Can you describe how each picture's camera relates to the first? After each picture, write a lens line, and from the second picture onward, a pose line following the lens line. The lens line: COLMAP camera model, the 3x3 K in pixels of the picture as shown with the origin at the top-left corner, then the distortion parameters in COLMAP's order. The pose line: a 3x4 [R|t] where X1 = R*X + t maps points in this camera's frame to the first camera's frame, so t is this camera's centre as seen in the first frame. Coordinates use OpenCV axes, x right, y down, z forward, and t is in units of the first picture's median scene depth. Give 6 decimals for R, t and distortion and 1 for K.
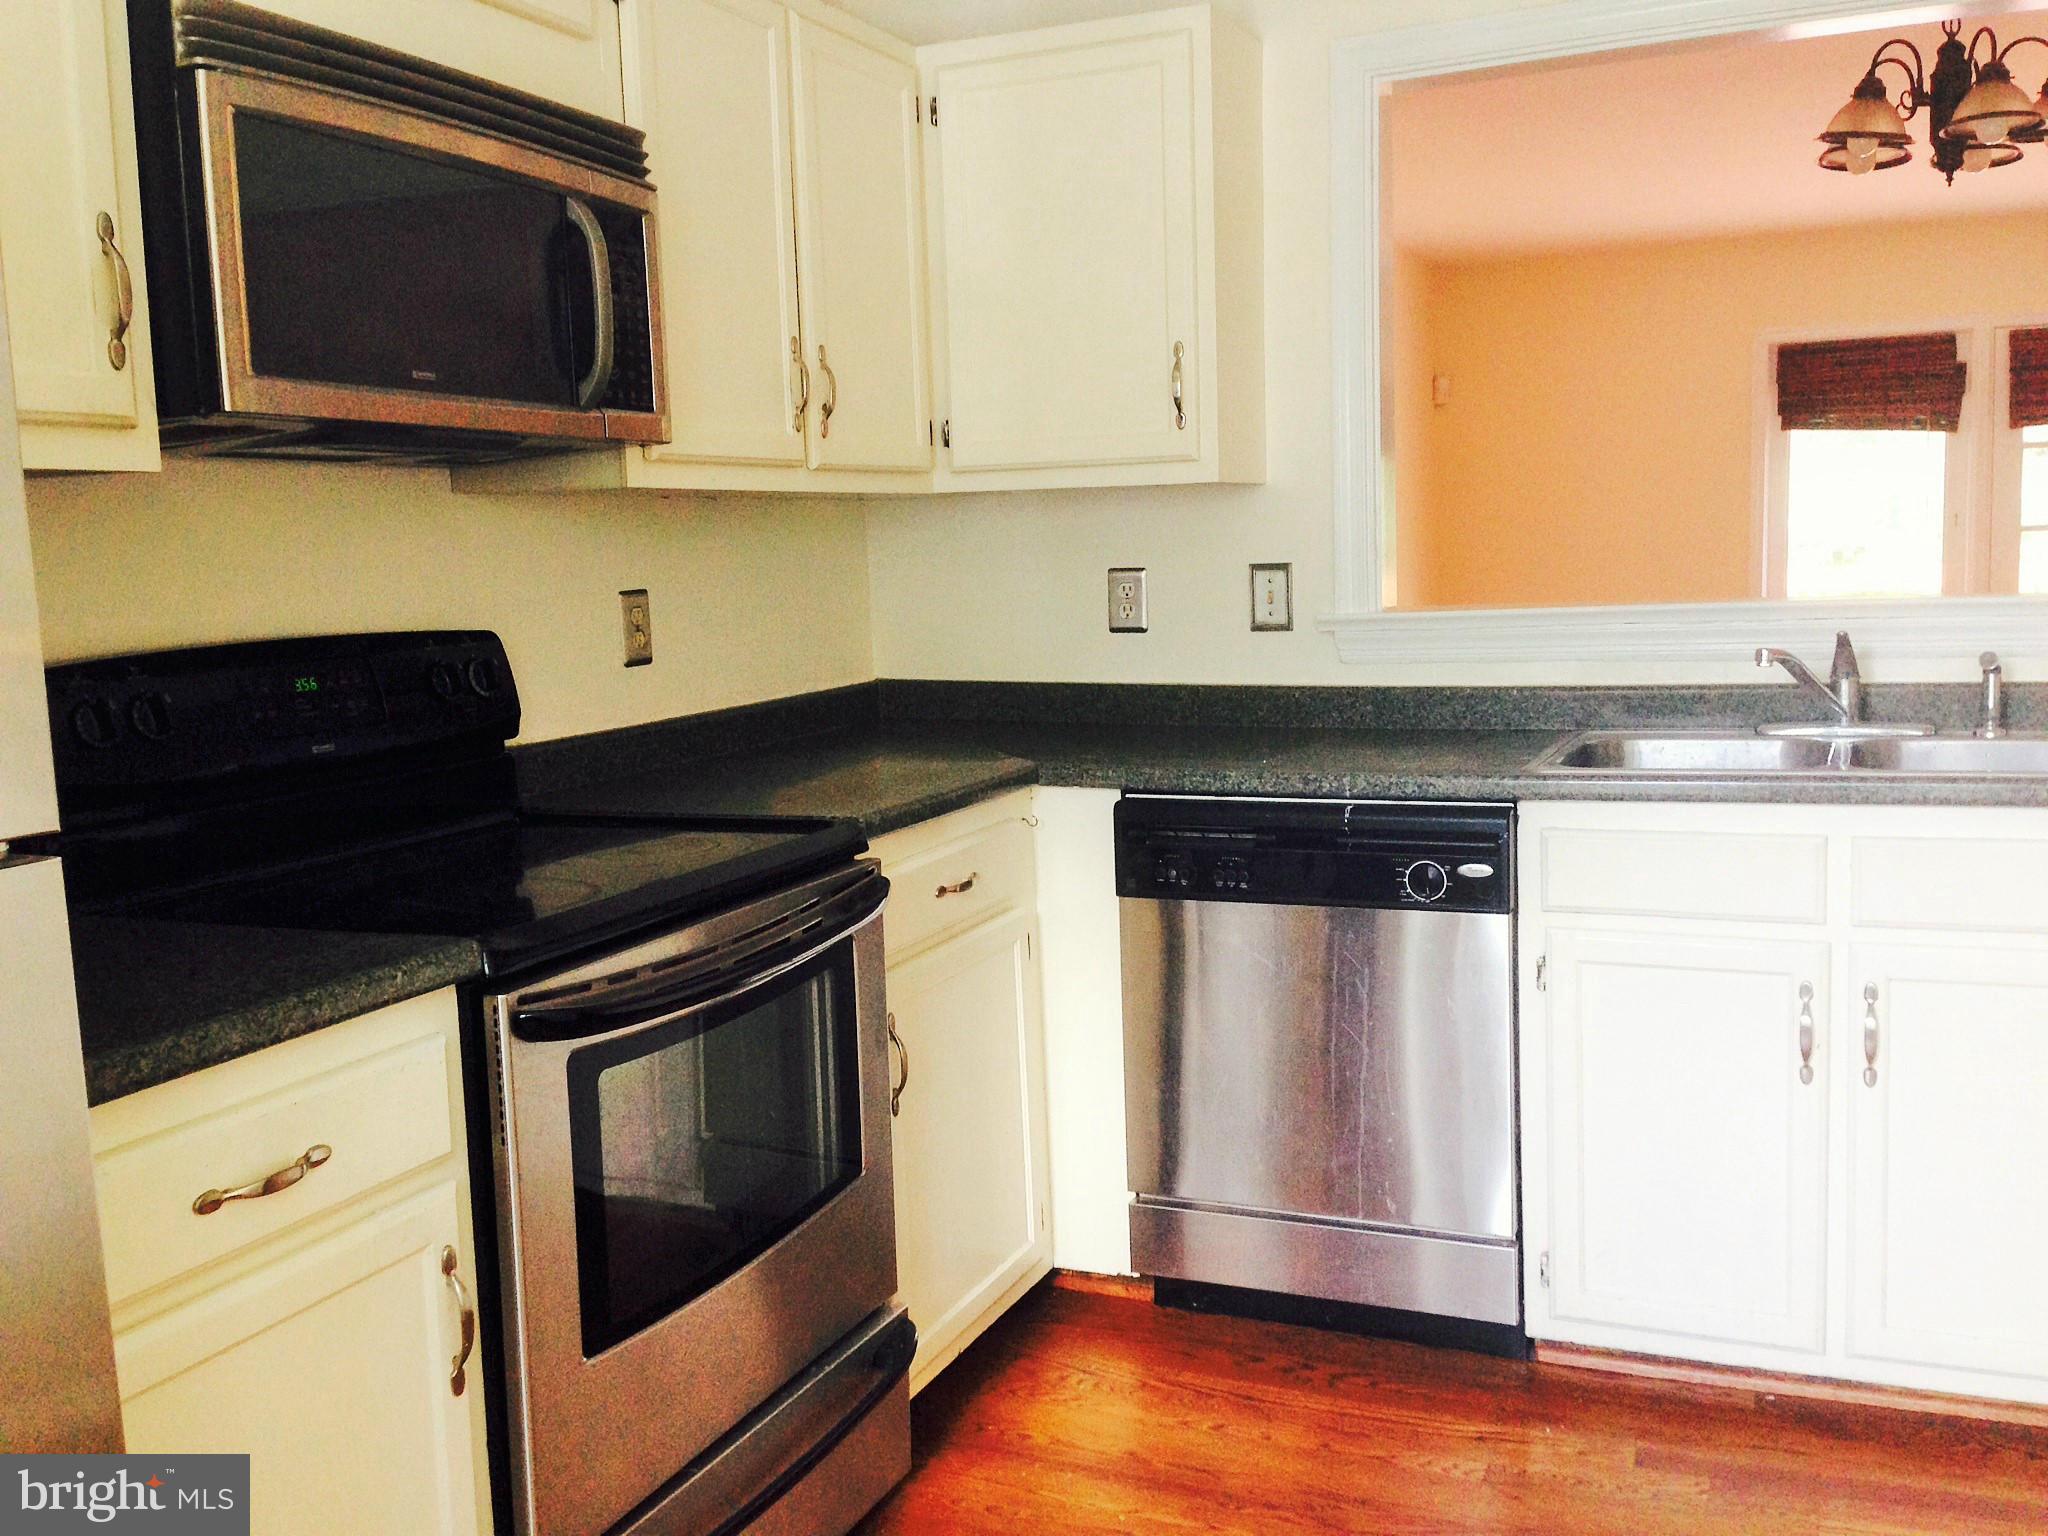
lens RADIAL K [[1897.1, 0, 988.3], [0, 1897.1, 768.9], [0, 0, 1]] dist [0.093673, -0.133377]
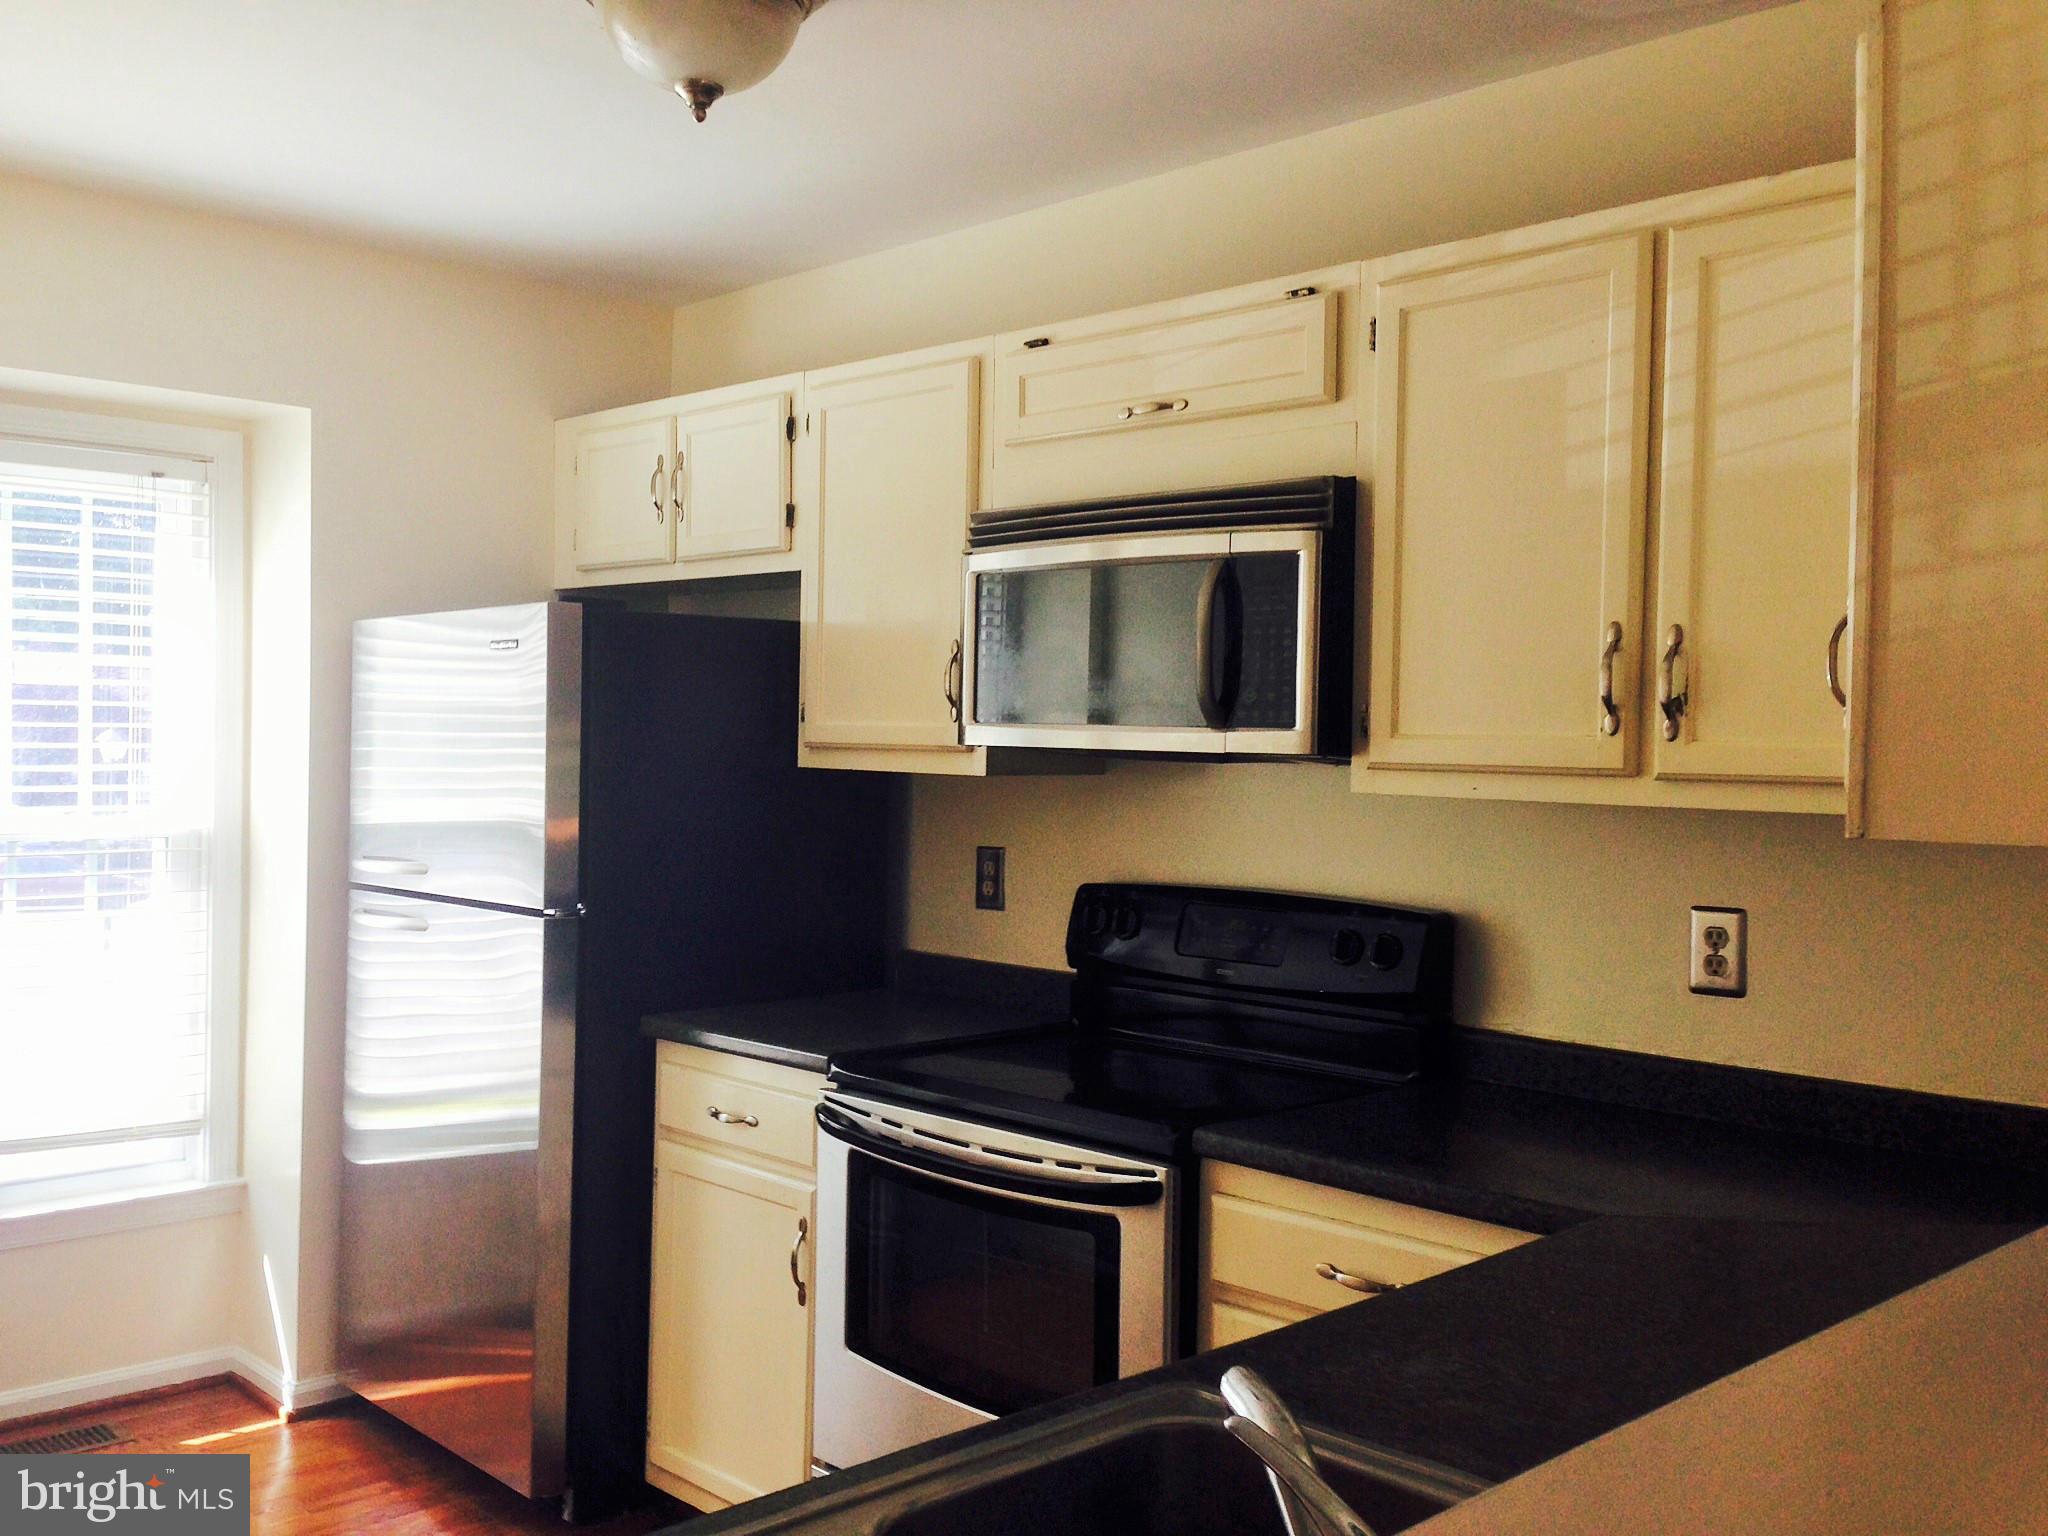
lens RADIAL K [[1897.1, 0, 988.3], [0, 1897.1, 768.9], [0, 0, 1]] dist [0.093673, -0.133377]
pose [[-0.370755, 0.044531, -0.927663, 0.773015], [-0.112968, 0.989271, 0.092638, -0.209064], [0.921835, 0.139142, -0.361746, 1.056618]]
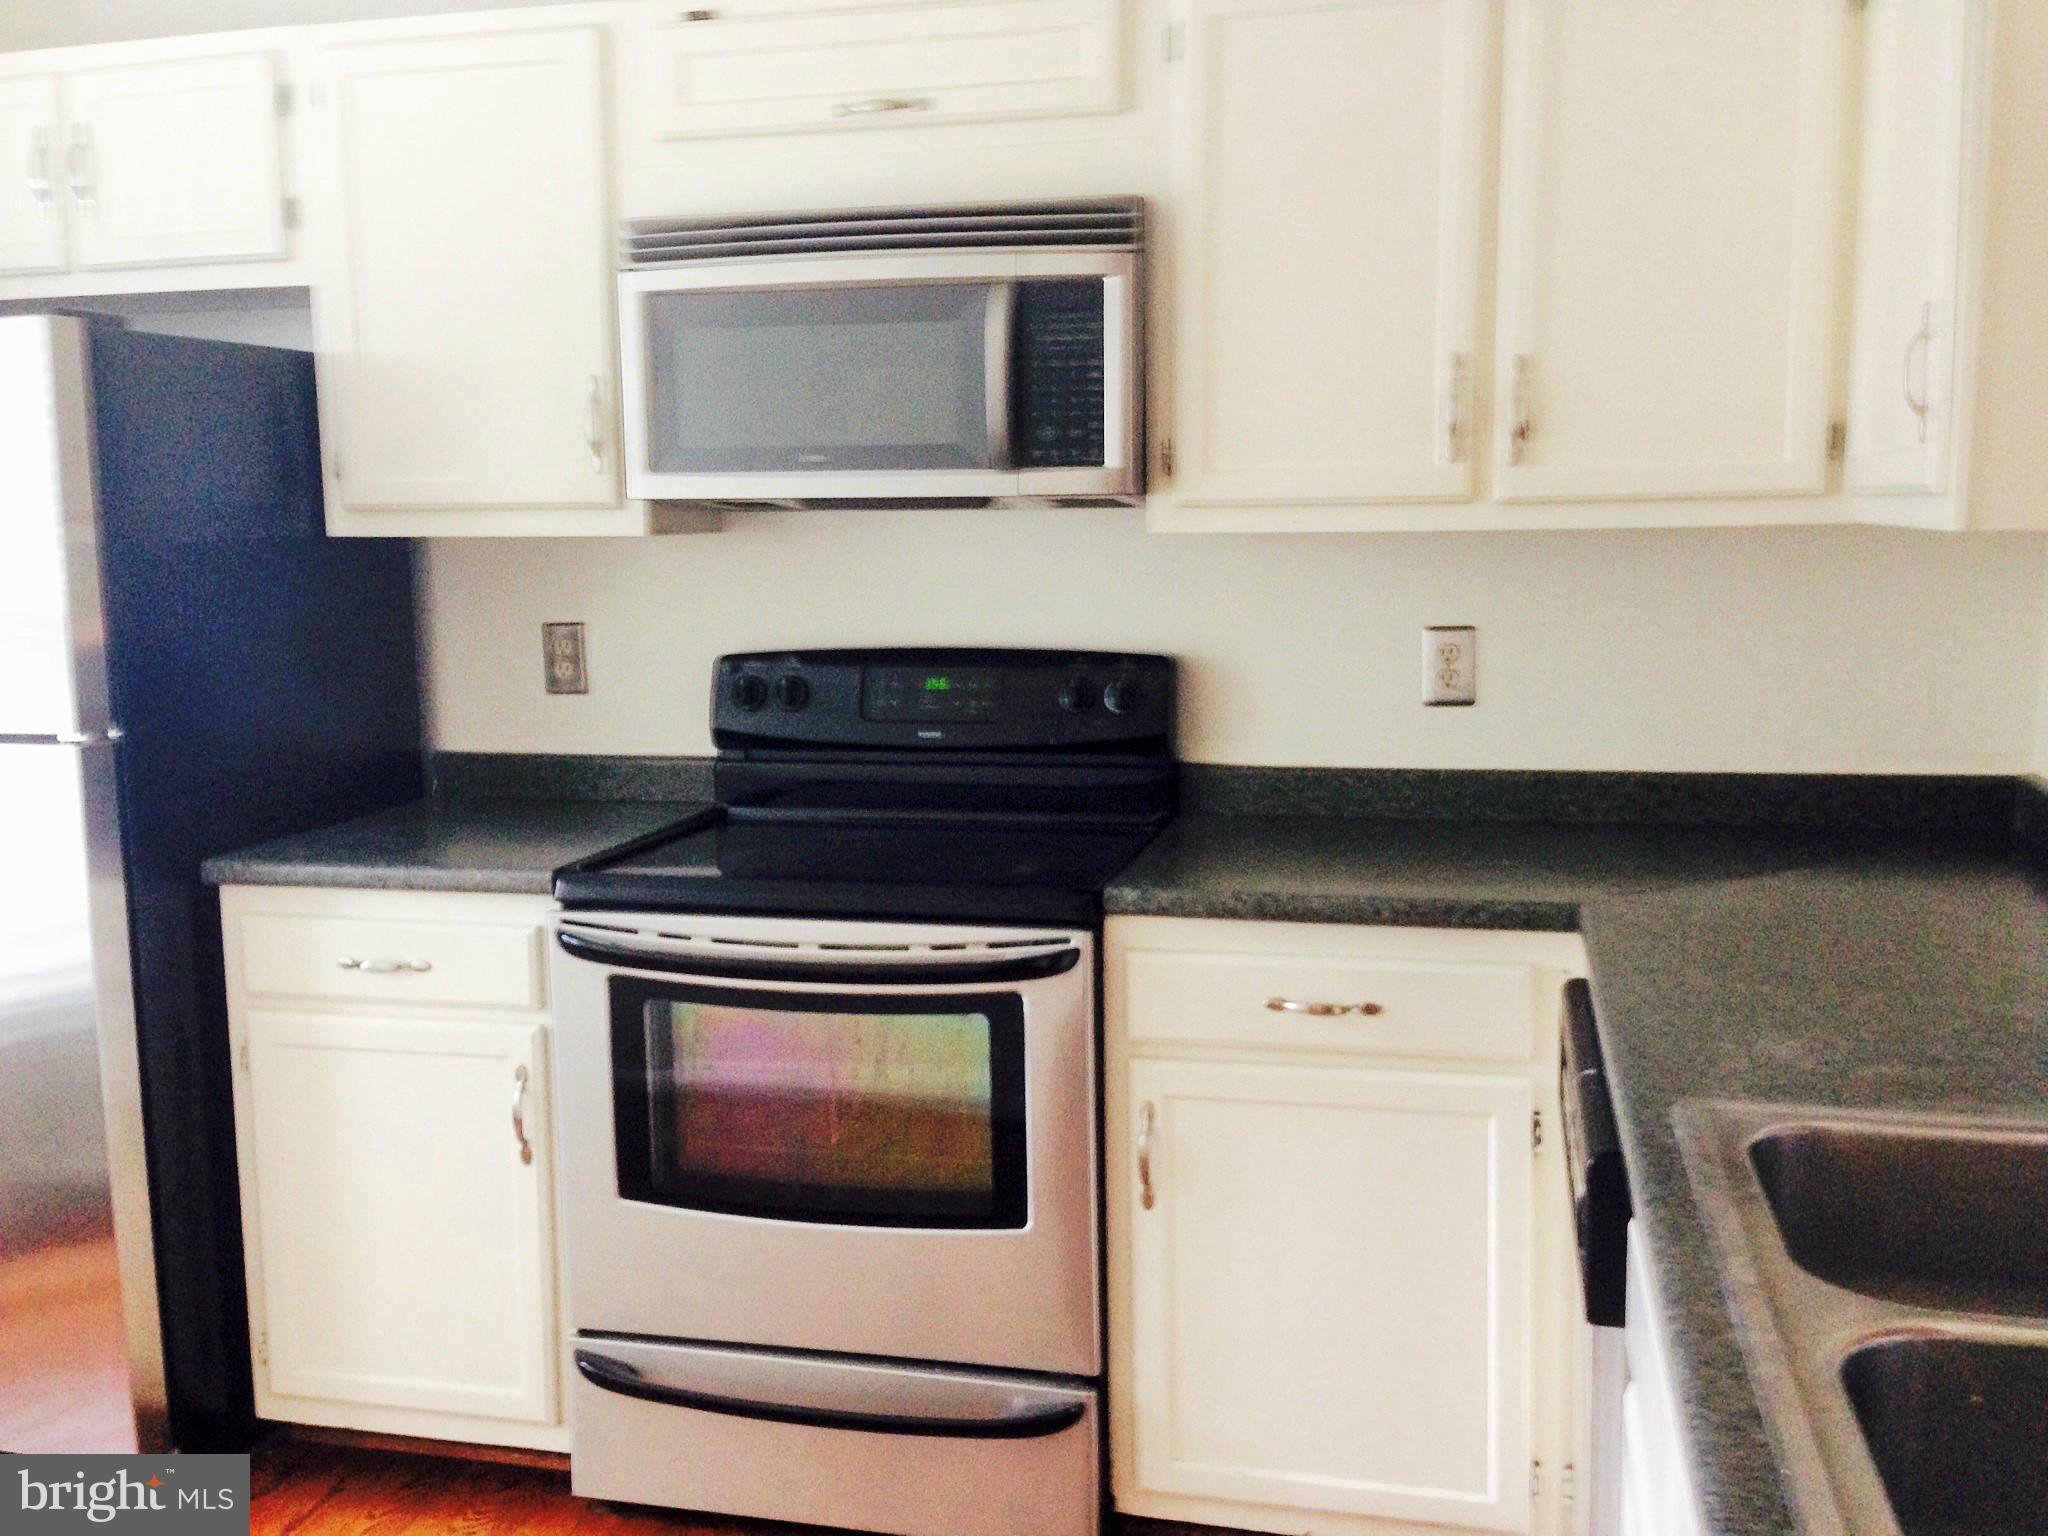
lens RADIAL K [[1897.1, 0, 988.3], [0, 1897.1, 768.9], [0, 0, 1]] dist [0.093673, -0.133377]
pose [[0.176301, 0.162352, -0.970855, 0.728357], [-0.108116, 0.983531, 0.144838, -0.143156], [0.978381, 0.079430, 0.190950, 0.641312]]
